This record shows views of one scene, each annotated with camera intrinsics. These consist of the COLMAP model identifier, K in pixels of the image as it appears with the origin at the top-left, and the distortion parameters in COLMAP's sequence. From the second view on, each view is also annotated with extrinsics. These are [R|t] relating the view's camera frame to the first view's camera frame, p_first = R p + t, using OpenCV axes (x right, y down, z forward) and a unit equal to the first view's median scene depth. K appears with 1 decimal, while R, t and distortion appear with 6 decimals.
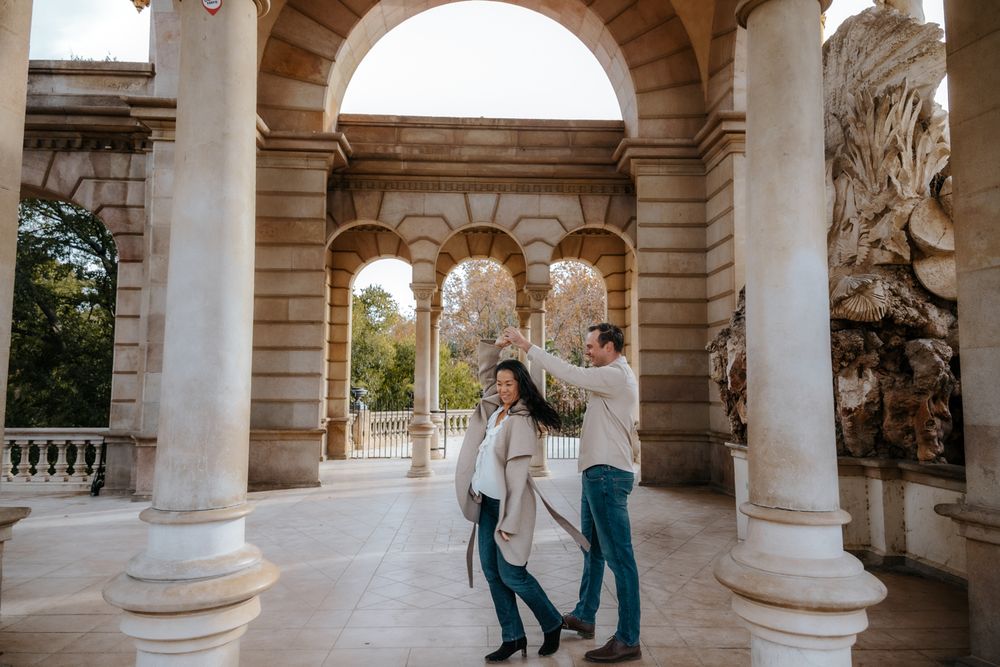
lens RADIAL K [[668.4, 0, 500.0], [0, 668.4, 333.5], [0, 0, 1]] dist [0.177605, -0.175026]
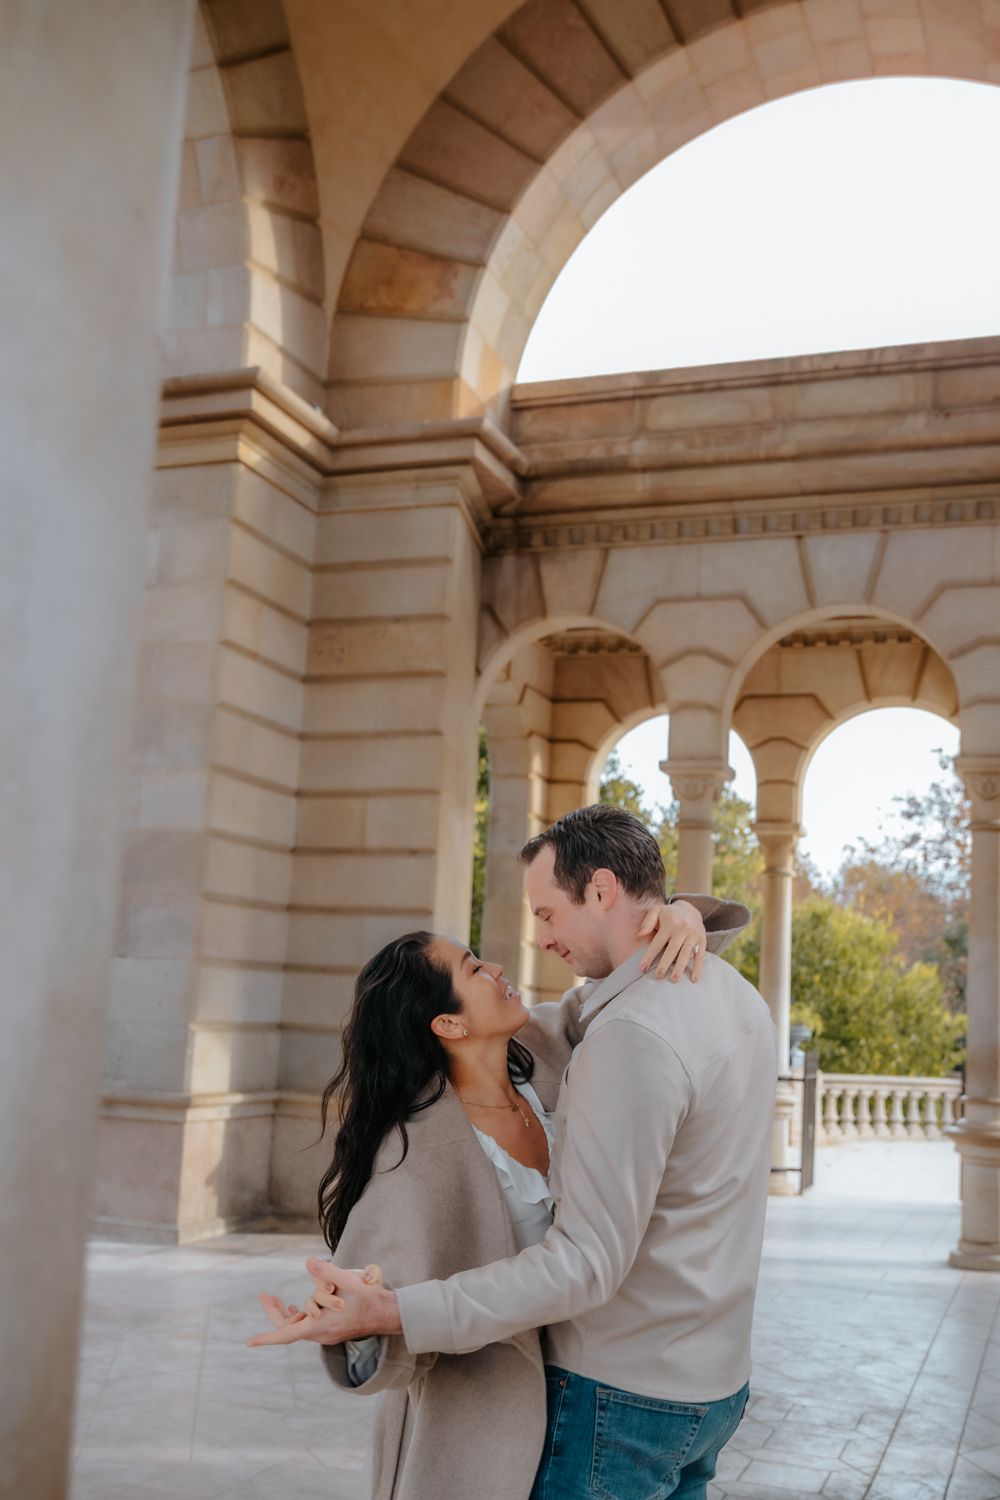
lens RADIAL K [[1466.8, 0, 501.1], [0, 1466.8, 818.8], [0, 0, 1]] dist [0.006689, 0.013389]
pose [[0.931197, -0.005482, -0.364475, 0.103368], [-0.014216, 0.998580, -0.051340, 0.008673], [0.364239, 0.052989, 0.929797, 0.127892]]
